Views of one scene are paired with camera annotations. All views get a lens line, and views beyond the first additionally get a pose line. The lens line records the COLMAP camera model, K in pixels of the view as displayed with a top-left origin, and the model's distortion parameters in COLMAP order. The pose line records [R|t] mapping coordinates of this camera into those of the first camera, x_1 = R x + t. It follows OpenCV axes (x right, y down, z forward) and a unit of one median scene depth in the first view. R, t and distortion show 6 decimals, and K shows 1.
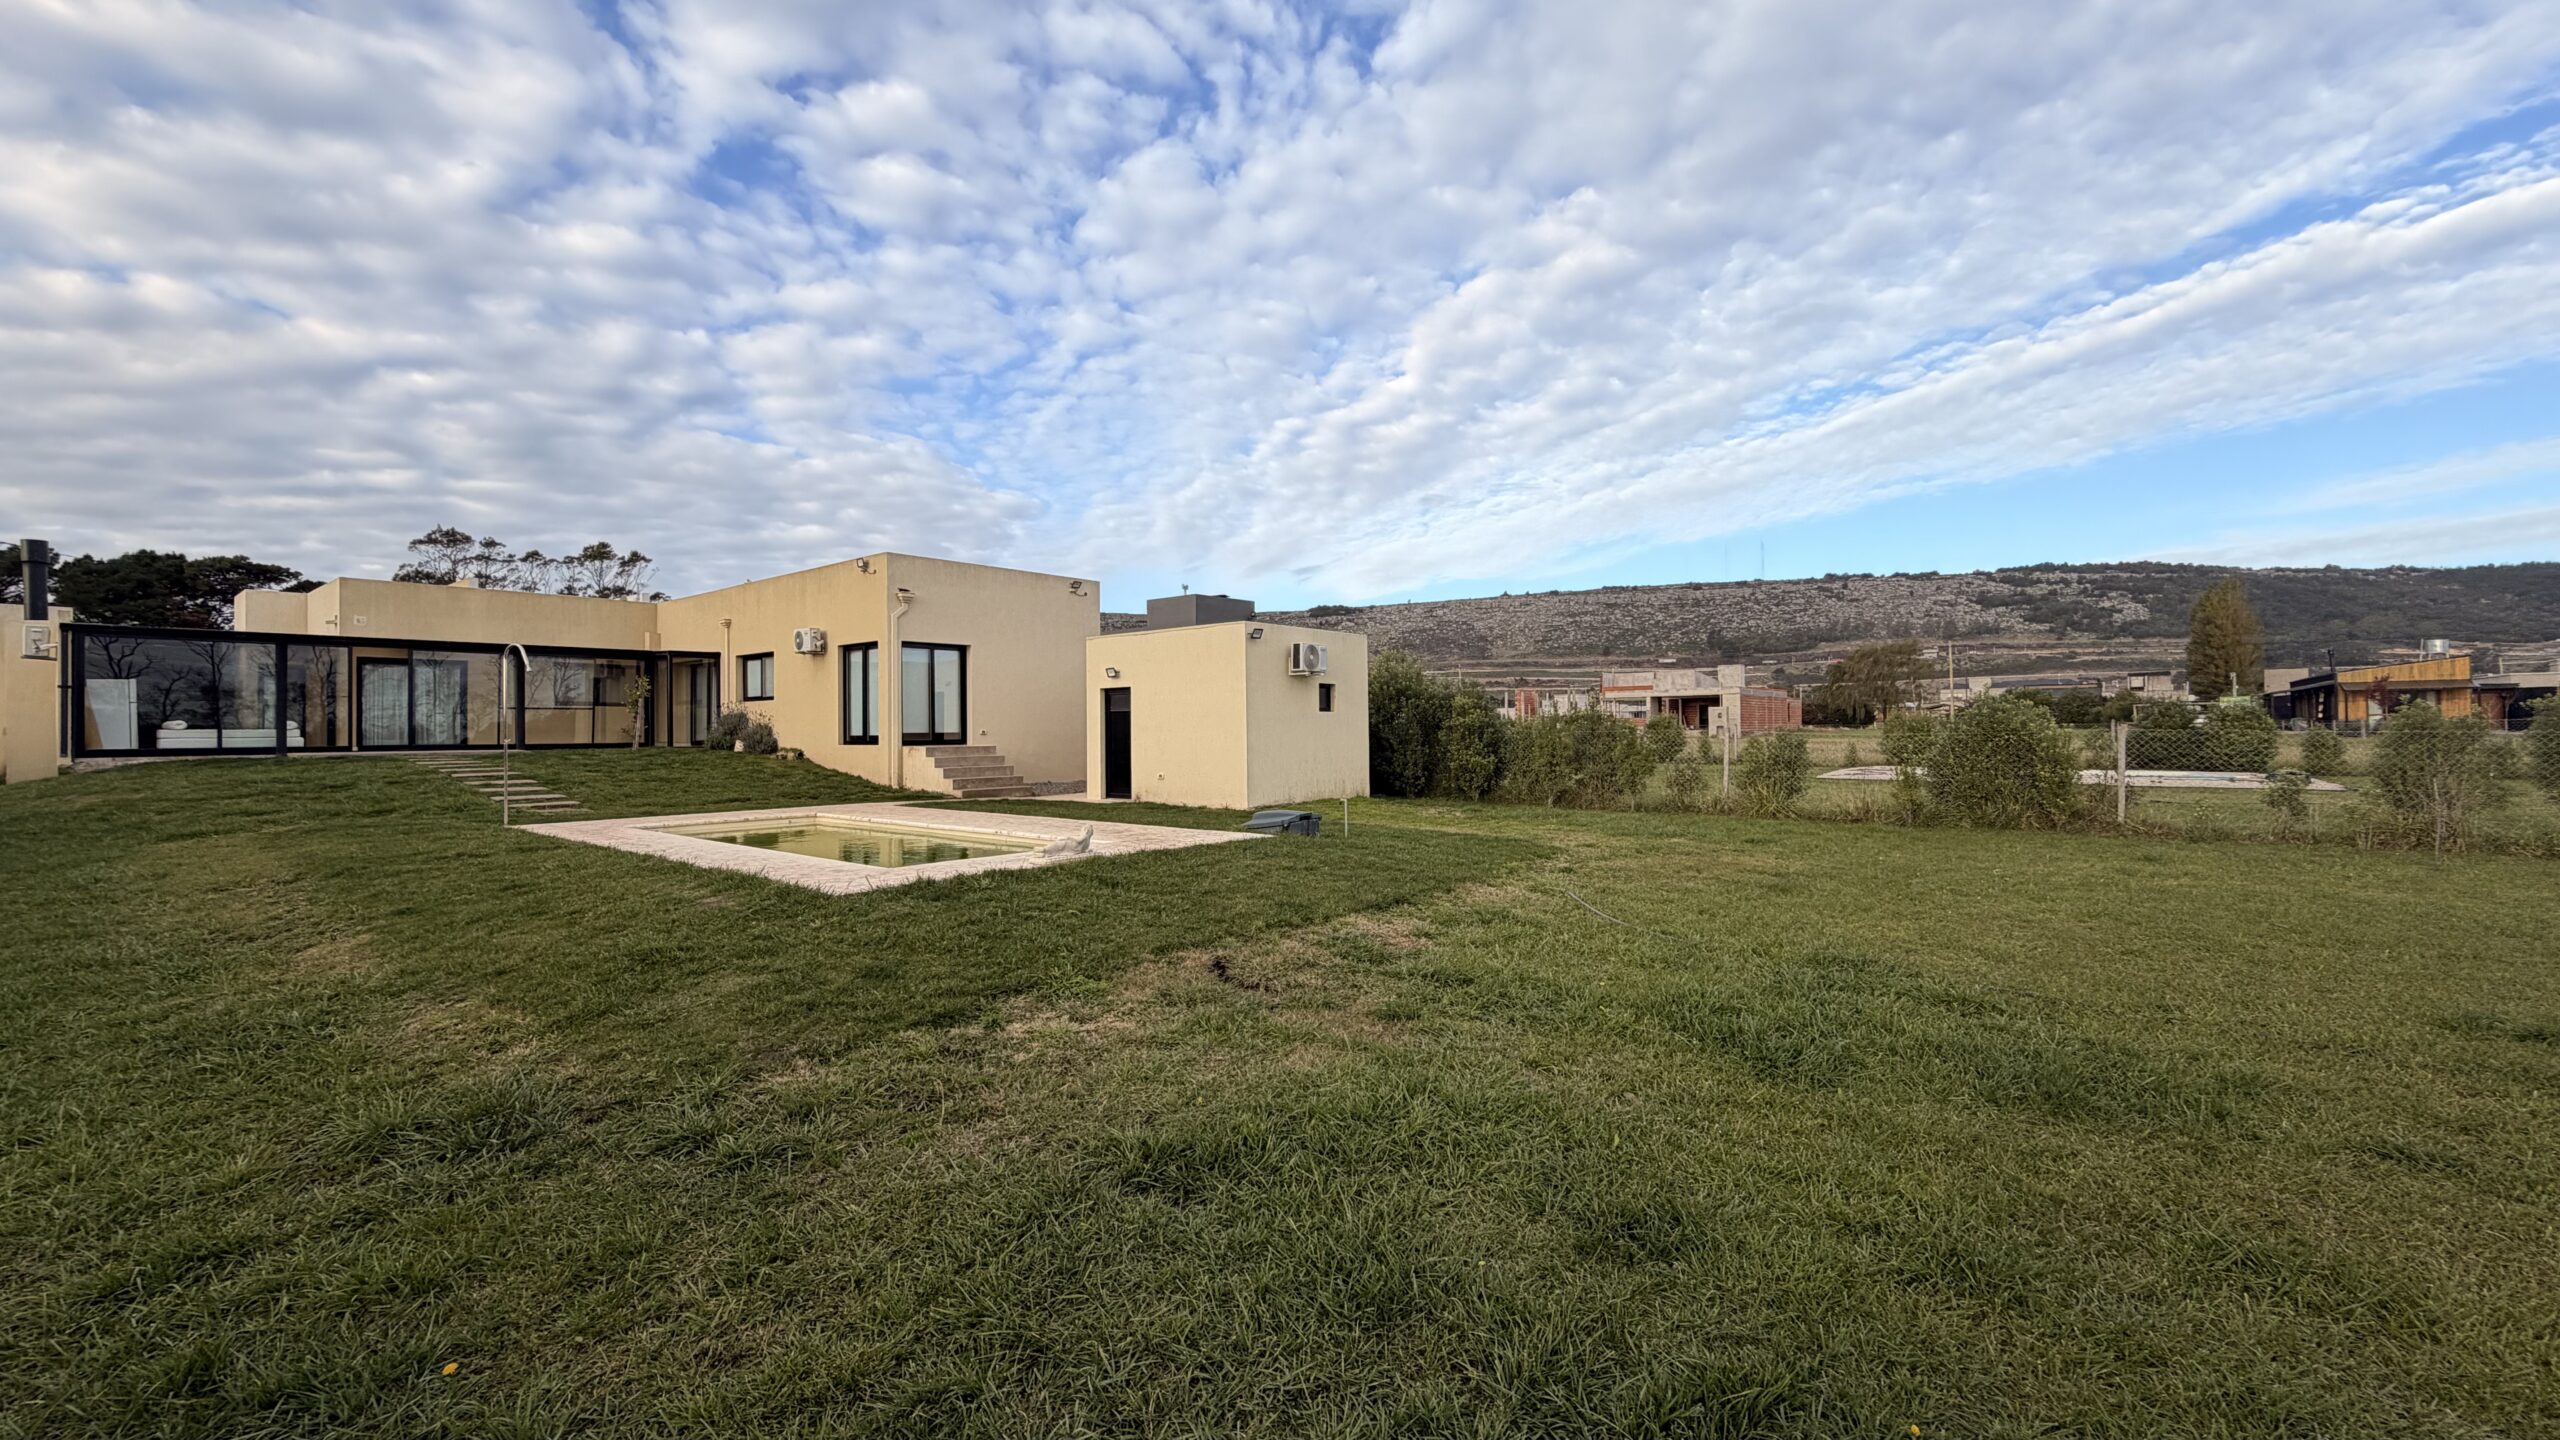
lens RADIAL K [[1013.2, 0, 1269.6], [0, 1013.2, 716.1], [0, 0, 1]] dist [0.001373, -0.000109]
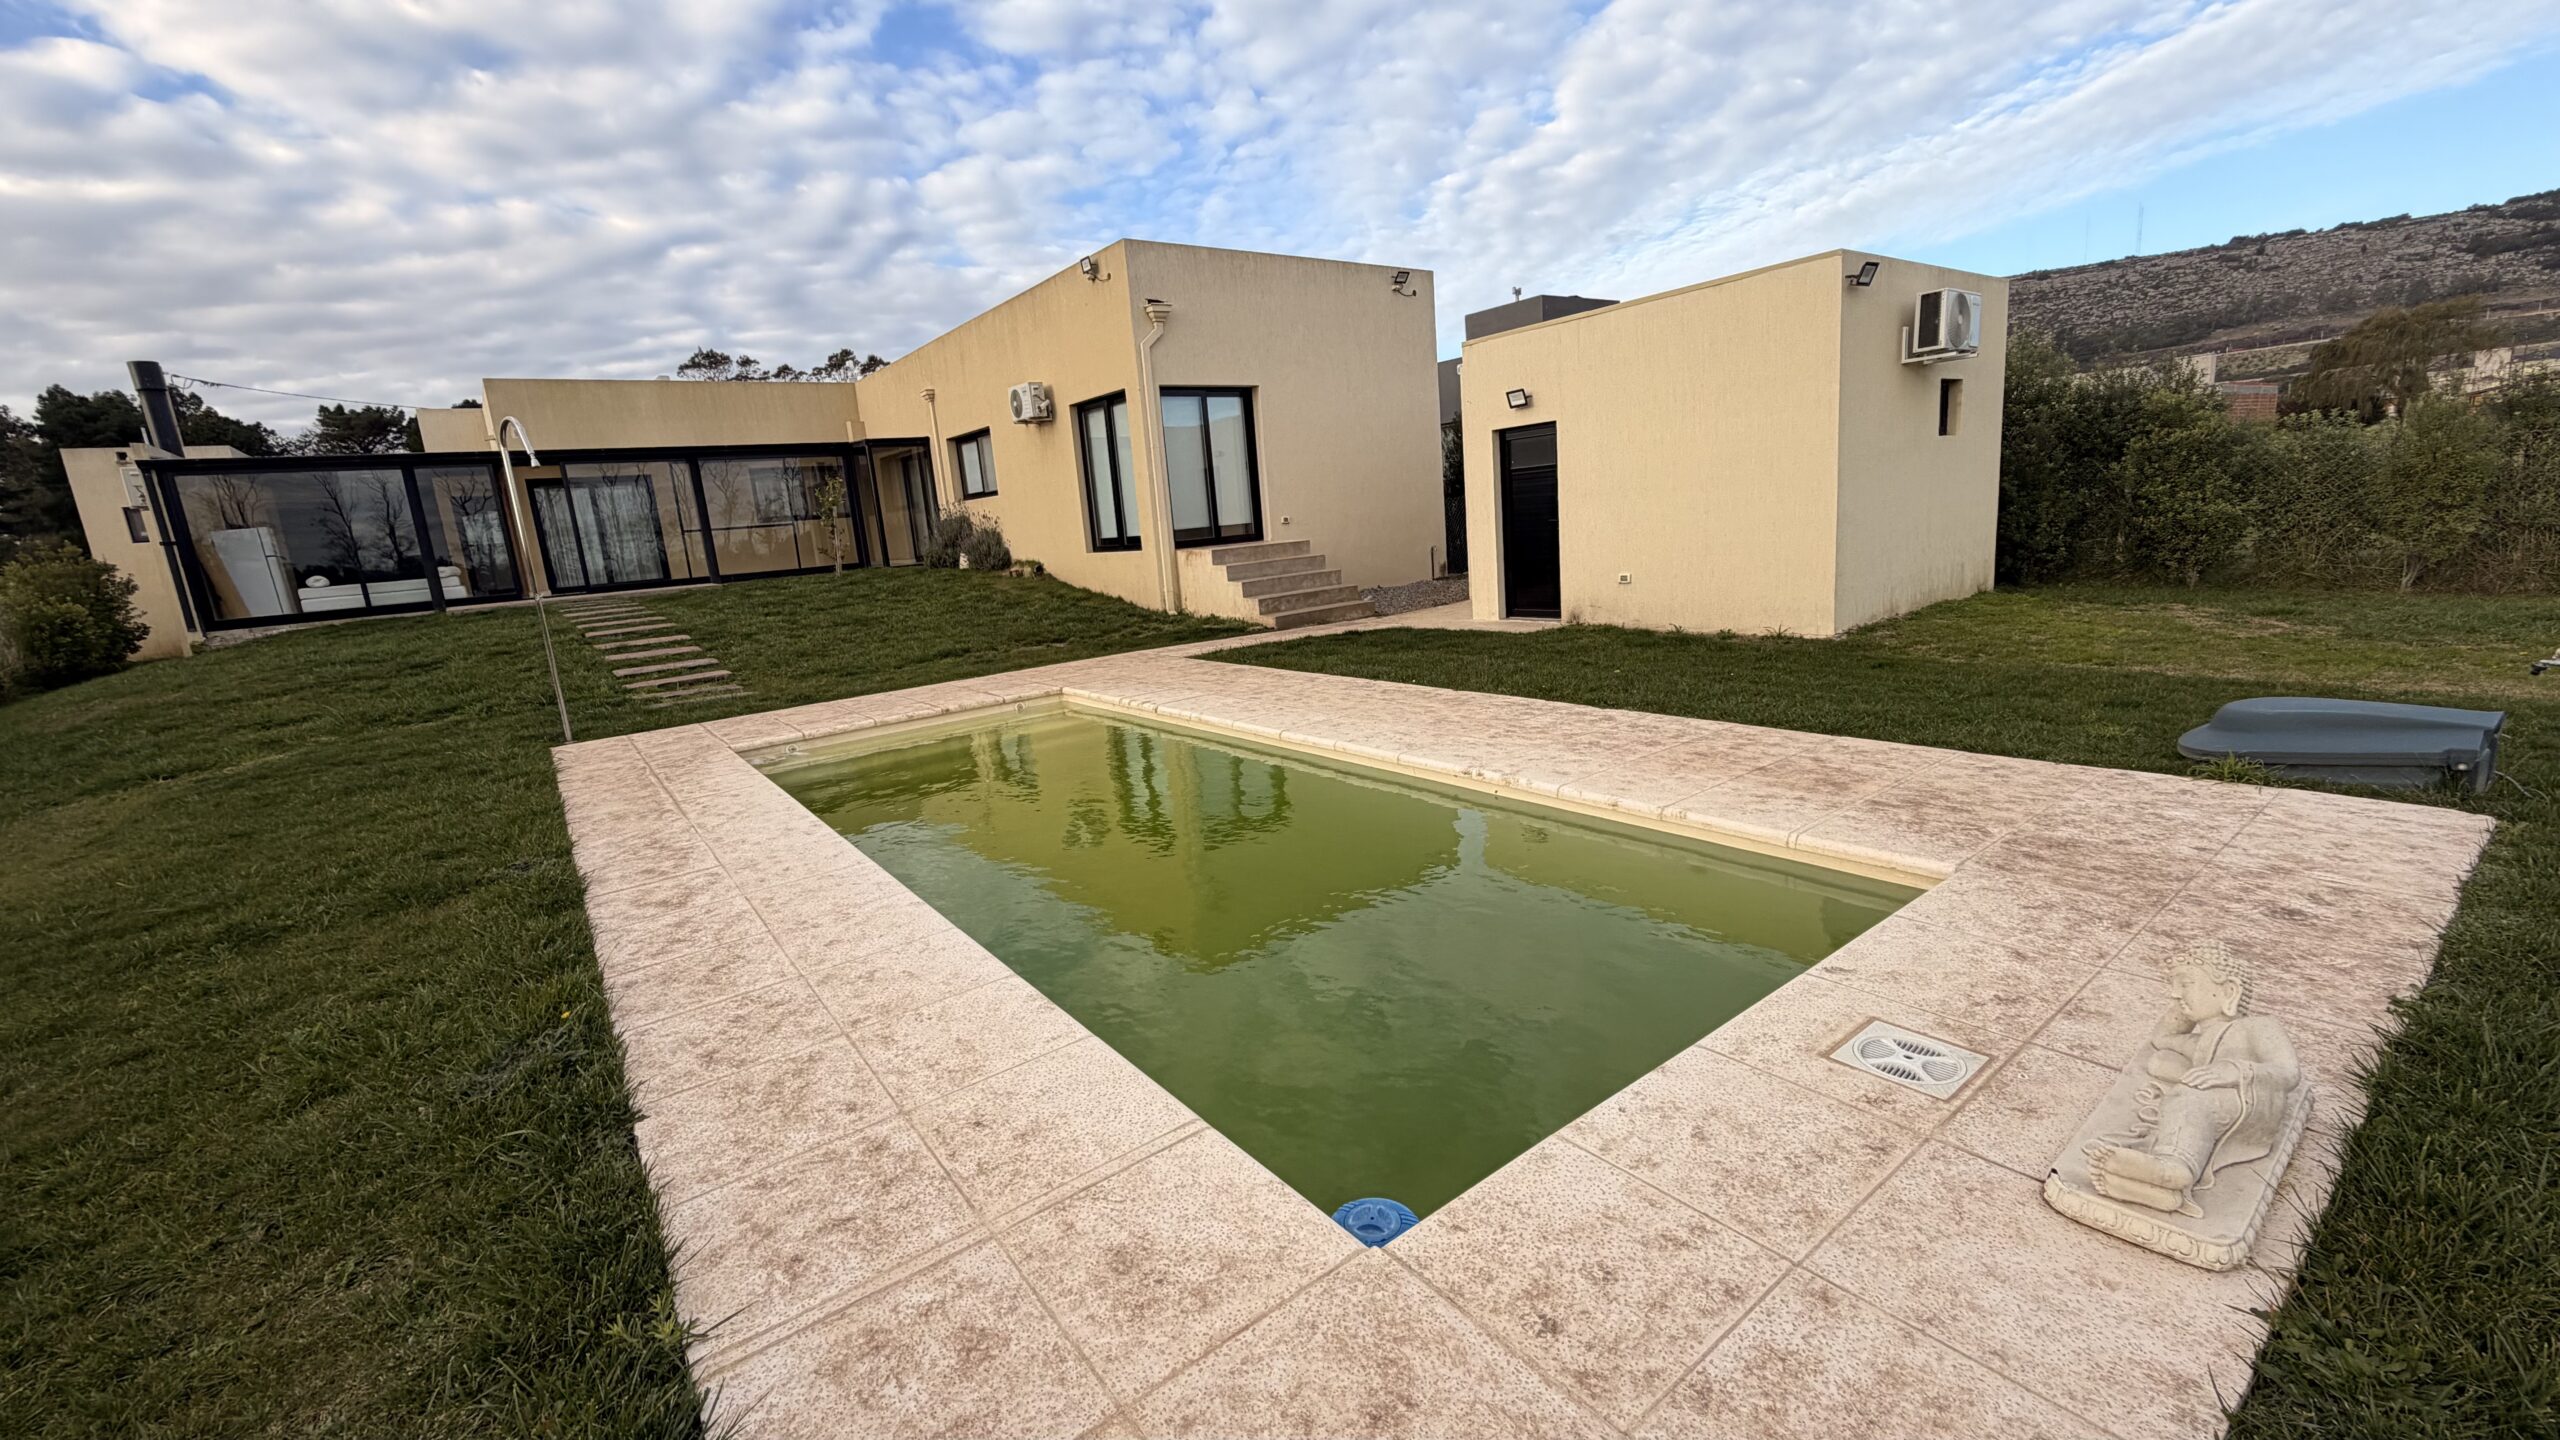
lens RADIAL K [[1013.2, 0, 1269.6], [0, 1013.2, 716.1], [0, 0, 1]] dist [0.001373, -0.000109]
pose [[0.971496, -0.024303, -0.235806, -0.144548], [0.075384, 0.974767, 0.210111, 0.000726], [0.224749, -0.221898, 0.948815, 0.349183]]
